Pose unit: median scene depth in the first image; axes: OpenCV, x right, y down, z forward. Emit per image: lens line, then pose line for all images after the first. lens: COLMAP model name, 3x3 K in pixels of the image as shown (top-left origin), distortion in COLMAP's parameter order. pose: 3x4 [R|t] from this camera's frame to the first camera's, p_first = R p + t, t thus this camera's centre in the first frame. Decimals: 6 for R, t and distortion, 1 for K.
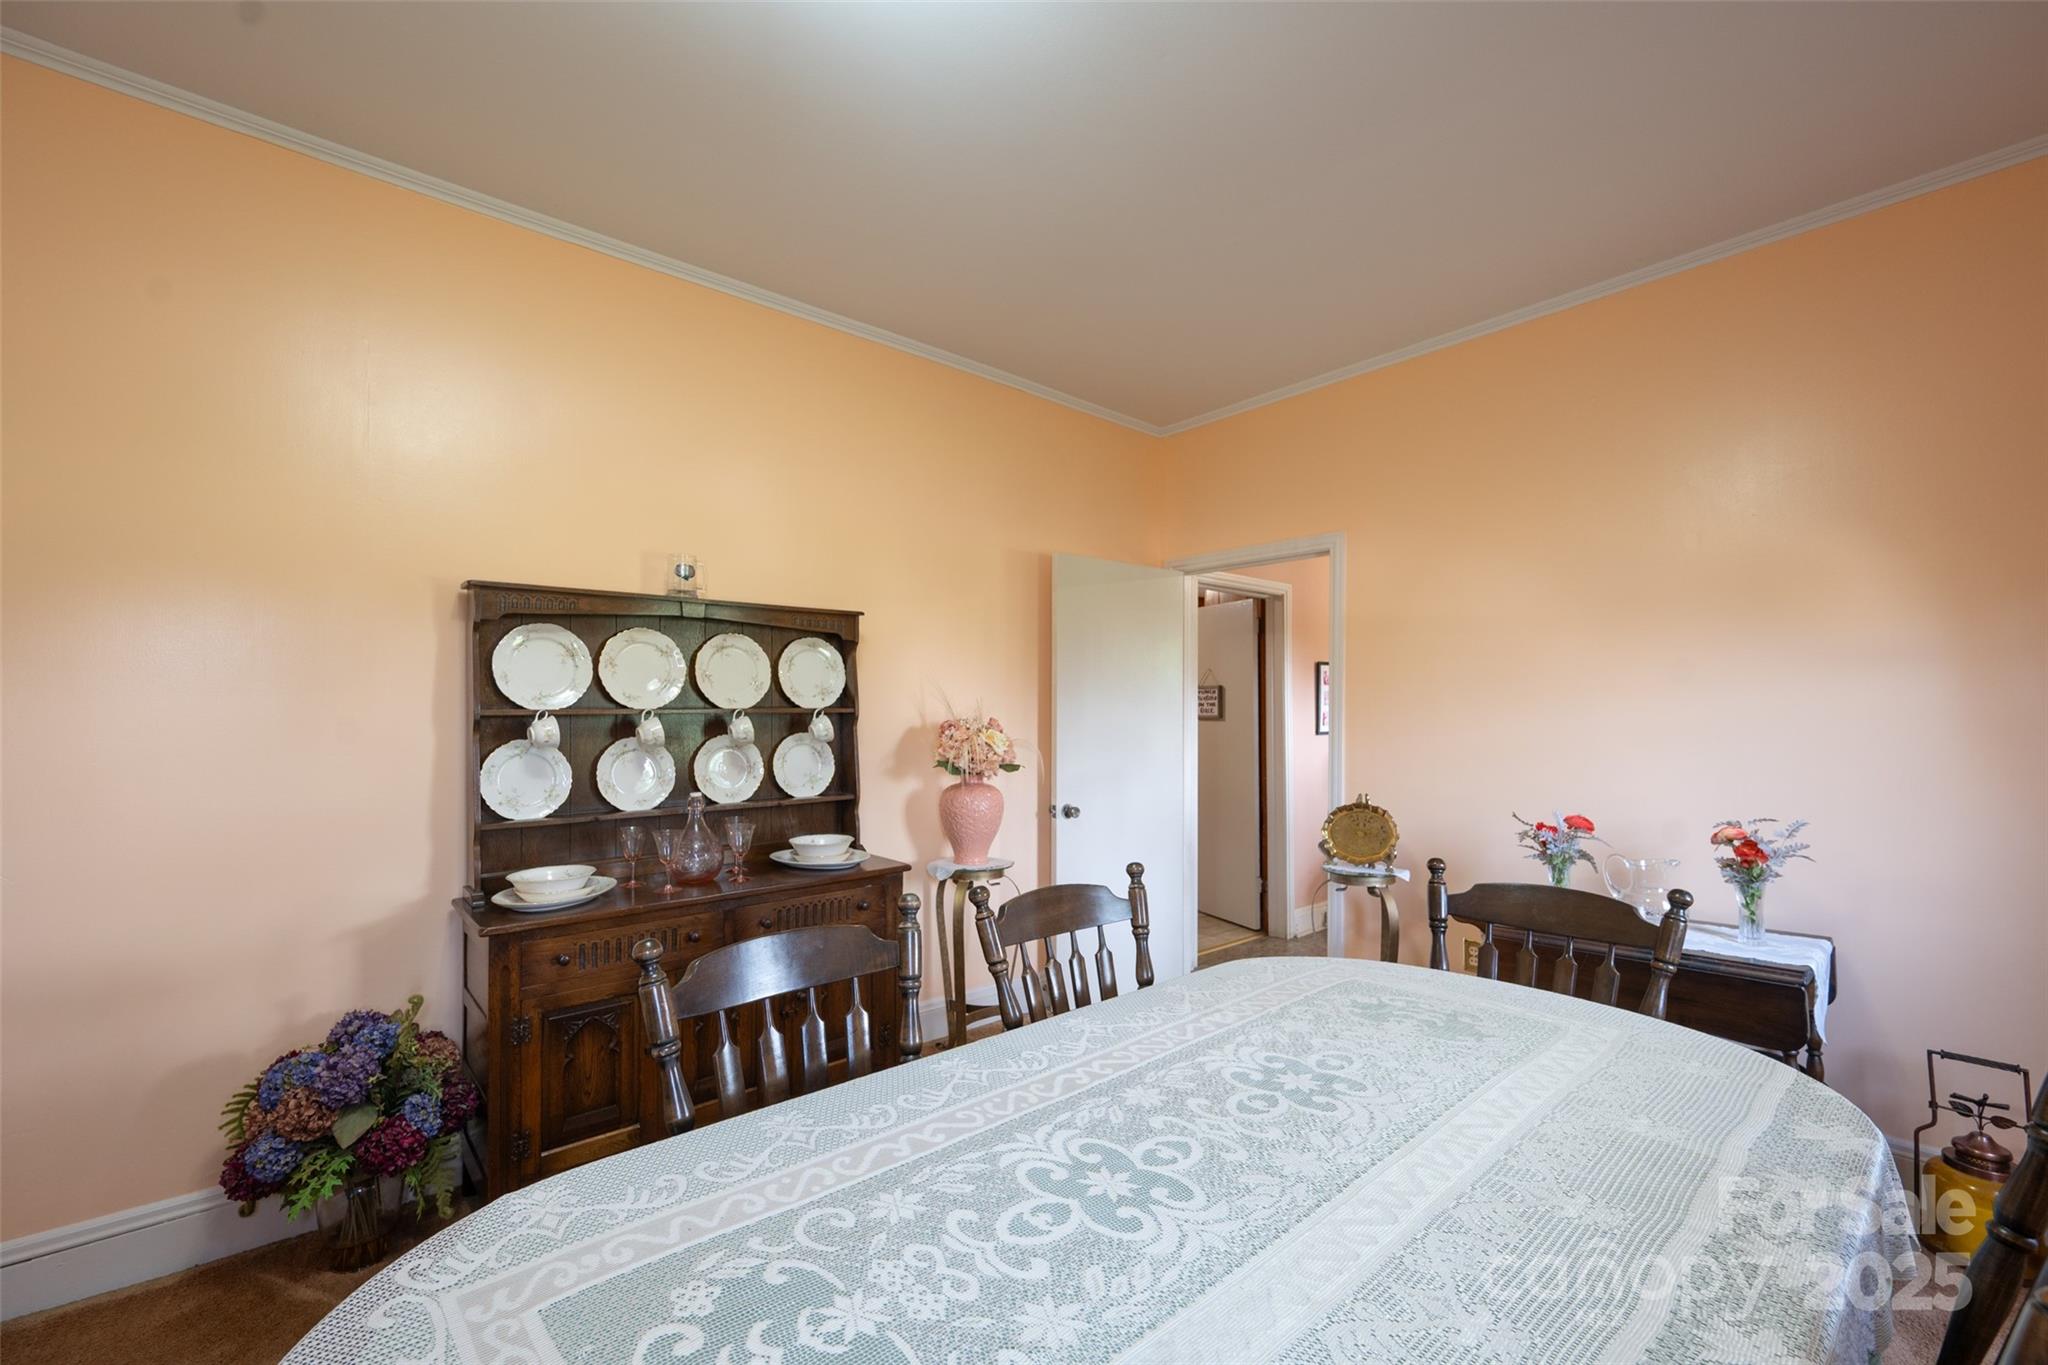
lens RADIAL K [[824.5, 0, 1025.3], [0, 824.5, 687.9], [0, 0, 1]] dist [0.000950, 0.000053]
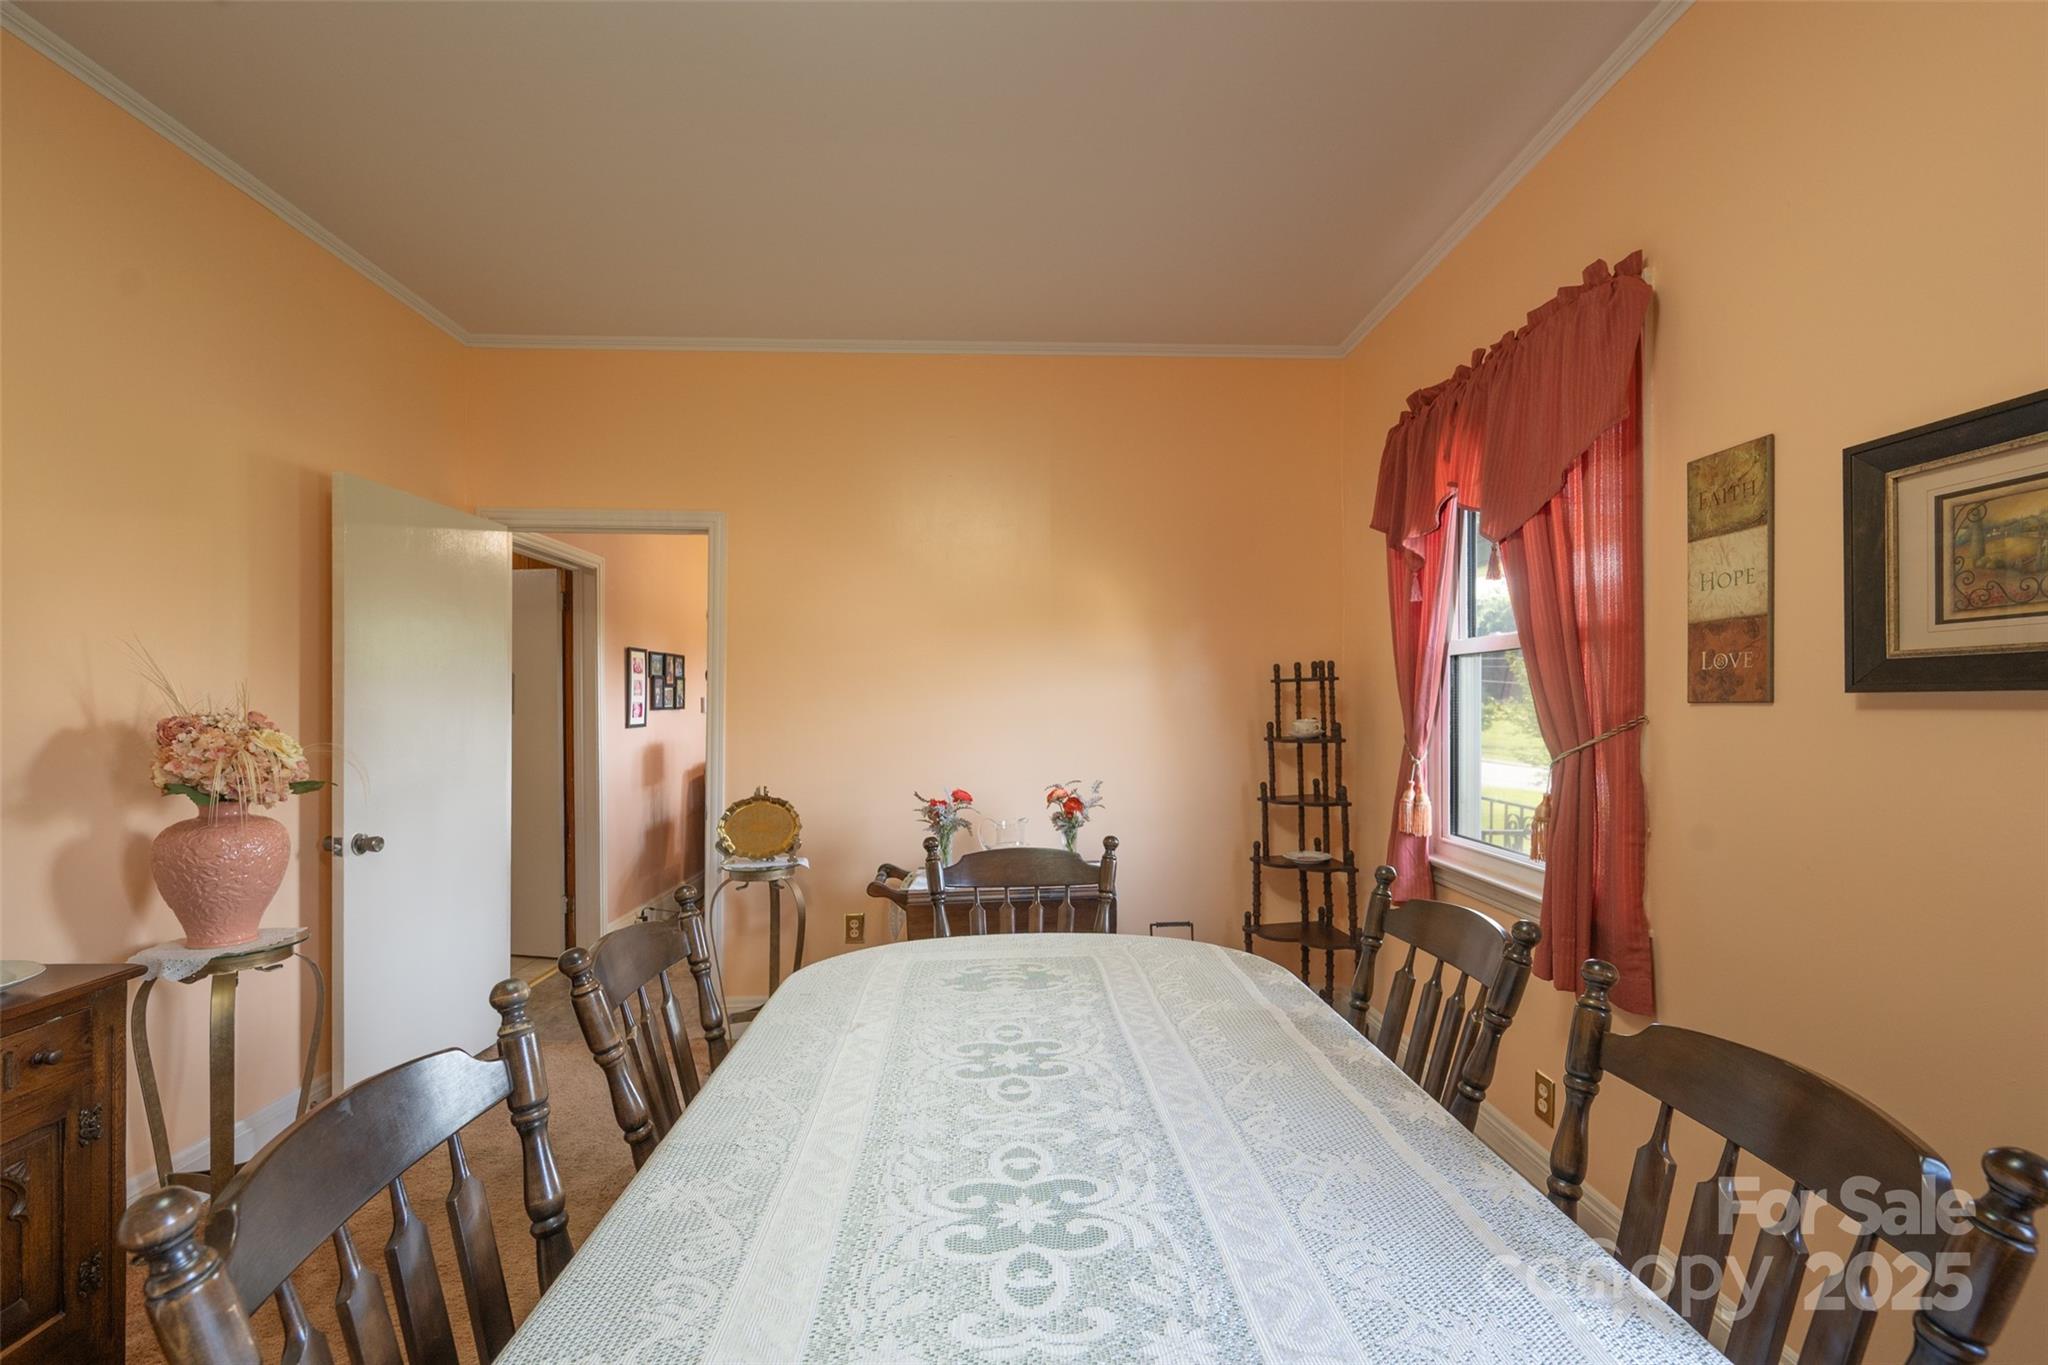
lens RADIAL K [[863.5, 0, 1022.5], [0, 863.5, 696.6], [0, 0, 1]] dist [0.003036, 0.000301]
pose [[0.630927, 0.006054, 0.775819, -0.196939], [-0.023060, 0.999674, 0.010952, 0.003911], [-0.775500, -0.024800, 0.630861, 0.122727]]
